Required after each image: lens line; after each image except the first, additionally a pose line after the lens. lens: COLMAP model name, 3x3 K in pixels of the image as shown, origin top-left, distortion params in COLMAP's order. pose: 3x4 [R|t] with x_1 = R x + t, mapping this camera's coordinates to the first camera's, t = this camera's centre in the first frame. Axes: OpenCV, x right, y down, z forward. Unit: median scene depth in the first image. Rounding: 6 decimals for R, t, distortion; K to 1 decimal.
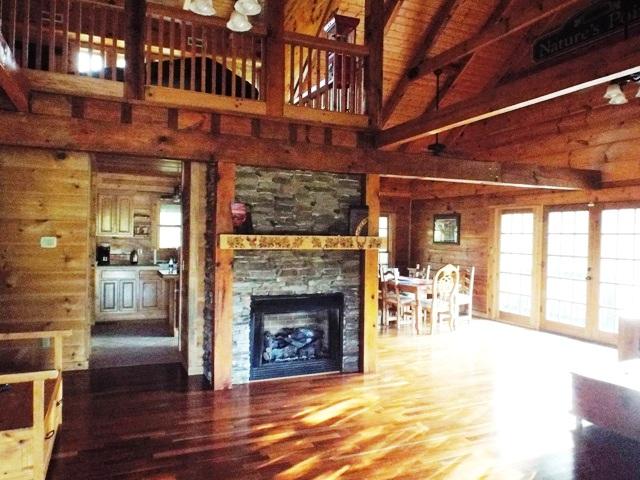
lens RADIAL K [[474.1, 0, 320.0], [0, 474.1, 240.0], [0, 0, 1]] dist [-0.004579, -0.021900]
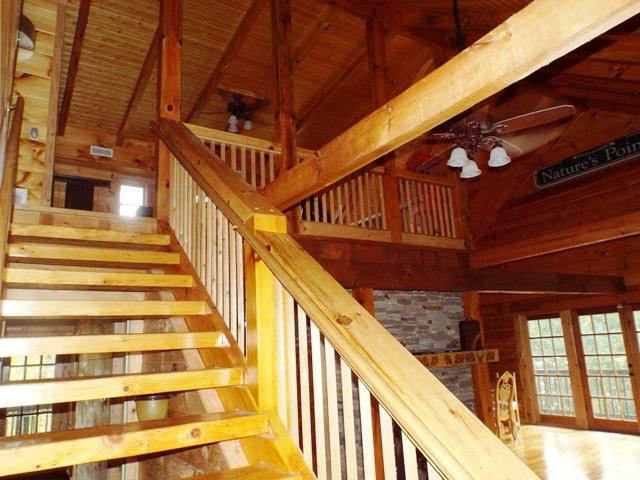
lens RADIAL K [[474.1, 0, 320.0], [0, 474.1, 240.0], [0, 0, 1]] dist [-0.004579, -0.021900]
pose [[0.987080, -0.034282, 0.156519, -0.409296], [0.070228, 0.970581, -0.230307, -0.027431], [-0.144019, 0.238323, 0.960448, -0.021740]]
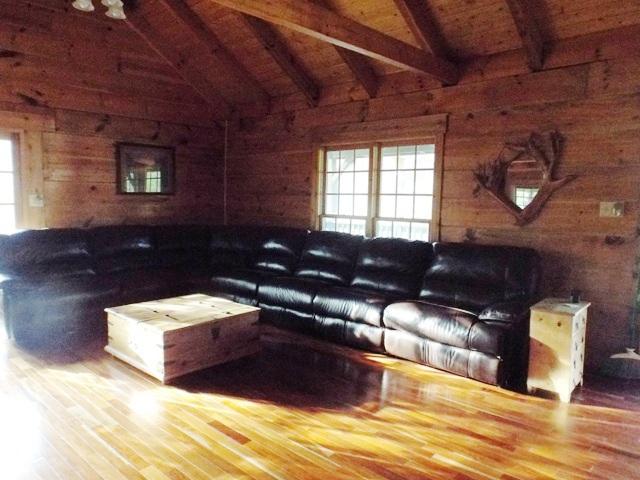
lens RADIAL K [[474.1, 0, 320.0], [0, 474.1, 240.0], [0, 0, 1]] dist [-0.004579, -0.021900]
pose [[-0.398096, -0.108747, 0.910875, -0.755608], [-0.001646, 0.993032, 0.117836, 0.026803], [-0.917342, 0.045411, -0.395501, 2.323950]]
